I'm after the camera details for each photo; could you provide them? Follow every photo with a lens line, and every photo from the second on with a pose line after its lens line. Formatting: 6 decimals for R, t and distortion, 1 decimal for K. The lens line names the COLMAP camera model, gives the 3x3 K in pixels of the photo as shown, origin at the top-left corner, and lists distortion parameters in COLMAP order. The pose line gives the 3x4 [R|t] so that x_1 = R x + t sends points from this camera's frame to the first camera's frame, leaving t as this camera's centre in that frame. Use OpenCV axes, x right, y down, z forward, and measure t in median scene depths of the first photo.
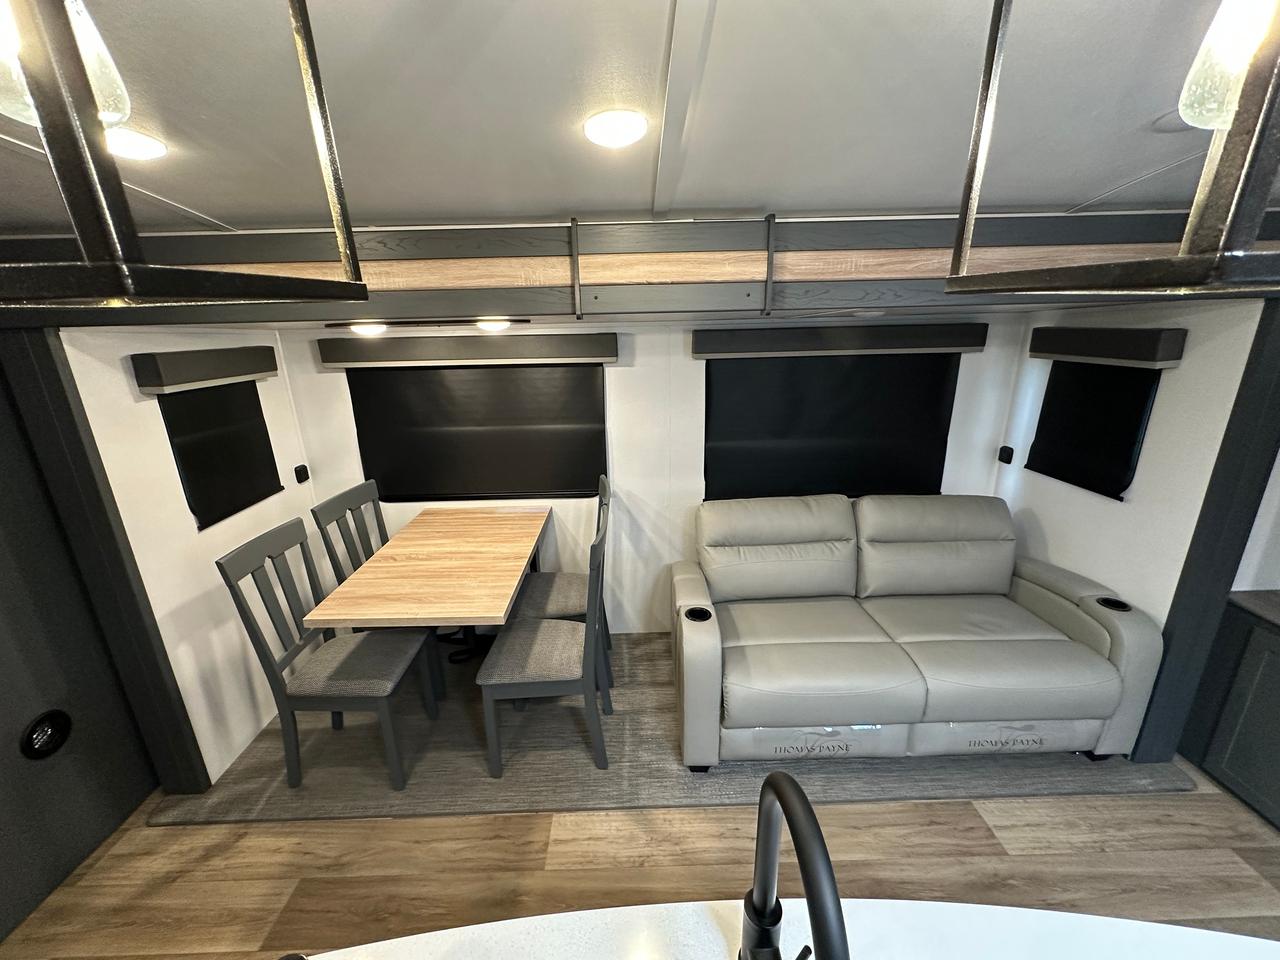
lens RADIAL K [[510.8, 0, 640.1], [0, 510.8, 479.0], [0, 0, 1]] dist [-0.001219, 0.000610]
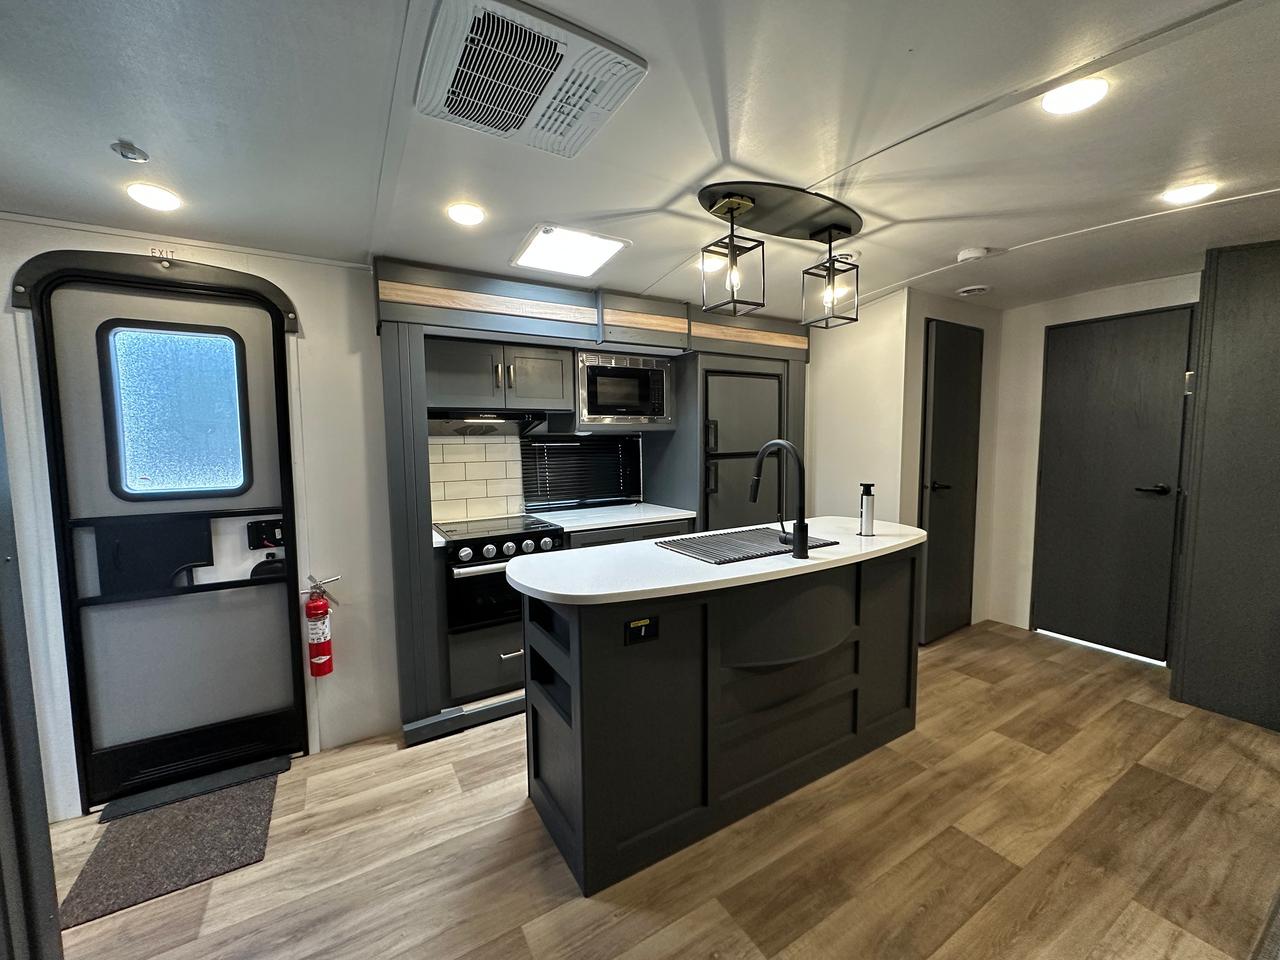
lens RADIAL K [[510.8, 0, 635.1], [0, 510.8, 477.1], [0, 0, 1]] dist [-0.001219, 0.000610]
pose [[-0.870899, 0.068020, -0.486732, 0.772433], [-0.117329, 0.932964, 0.340313, -0.062332], [0.477251, 0.353486, -0.804536, 0.906851]]
